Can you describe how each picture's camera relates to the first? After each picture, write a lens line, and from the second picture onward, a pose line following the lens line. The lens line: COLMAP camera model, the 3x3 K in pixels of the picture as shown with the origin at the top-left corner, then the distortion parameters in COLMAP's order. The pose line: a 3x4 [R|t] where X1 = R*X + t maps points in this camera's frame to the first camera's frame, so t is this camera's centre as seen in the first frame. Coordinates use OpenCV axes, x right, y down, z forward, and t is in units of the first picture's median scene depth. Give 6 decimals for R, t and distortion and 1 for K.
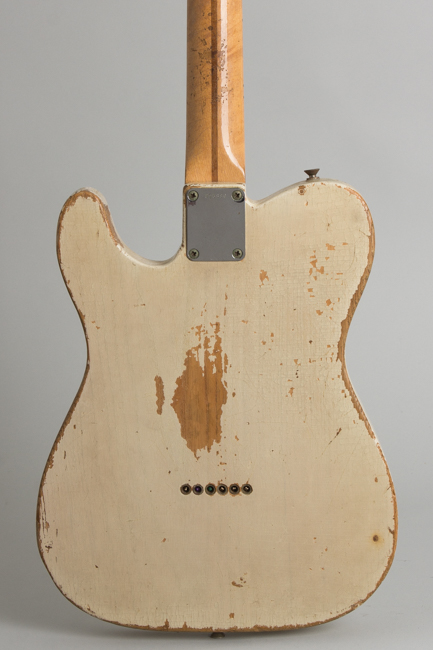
lens RADIAL K [[1501.5, 0, 220.7], [0, 1501.5, 324.6], [0, 0, 1]] dist [0.016581, 0.000000]
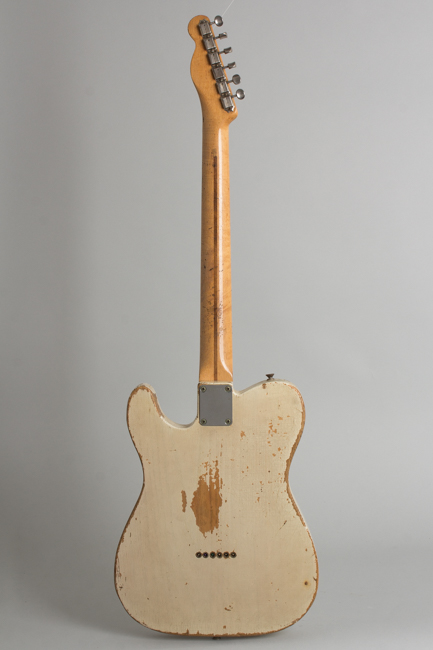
lens RADIAL K [[1146.1, 0, 210.9], [0, 1146.1, 325.1], [0, 0, 1]] dist [-0.016021, 0.000000]
pose [[0.999956, 0.002628, -0.009059, 0.002712], [-0.003152, 0.998289, -0.058391, -0.081923], [0.008890, 0.058417, 0.998253, -0.362668]]
